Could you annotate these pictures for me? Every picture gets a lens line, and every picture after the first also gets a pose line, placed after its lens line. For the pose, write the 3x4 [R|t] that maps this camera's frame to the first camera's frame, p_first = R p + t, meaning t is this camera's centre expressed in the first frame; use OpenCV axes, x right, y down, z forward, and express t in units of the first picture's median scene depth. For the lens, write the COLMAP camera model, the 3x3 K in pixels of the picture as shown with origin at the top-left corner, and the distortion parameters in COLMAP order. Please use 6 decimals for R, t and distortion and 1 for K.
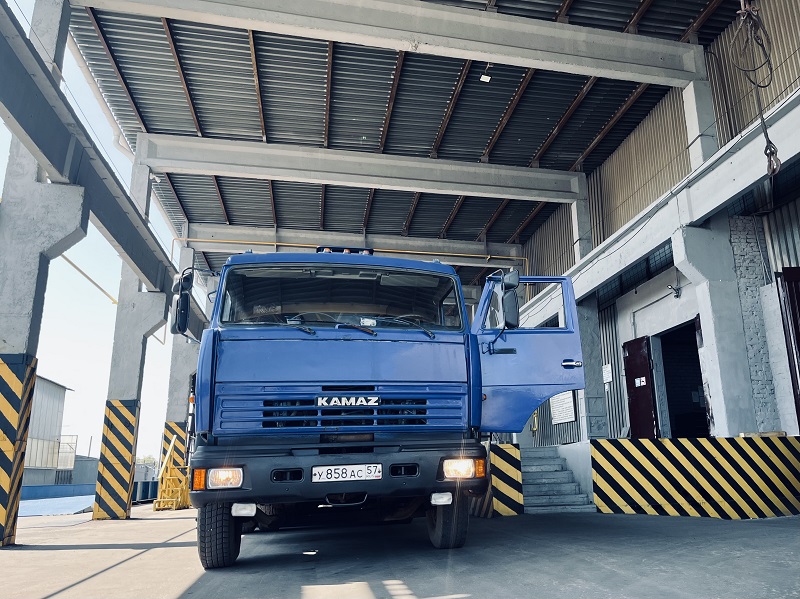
lens RADIAL K [[667.6, 0, 400.0], [0, 667.6, 299.5], [0, 0, 1]] dist [0.018748, -0.003236]
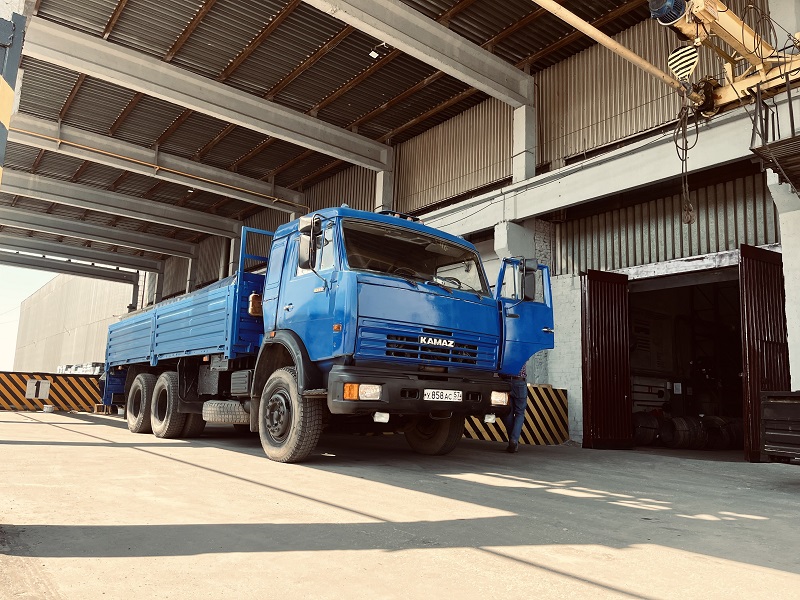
lens RADIAL K [[617.7, 0, 400.0], [0, 617.7, 300.0], [0, 0, 1]] dist [0.065210, -0.109598]
pose [[0.909966, 0.137347, 0.391278, -0.244966], [-0.174090, 0.982909, 0.059846, 0.004612], [-0.376371, -0.122576, 0.918325, -0.030013]]
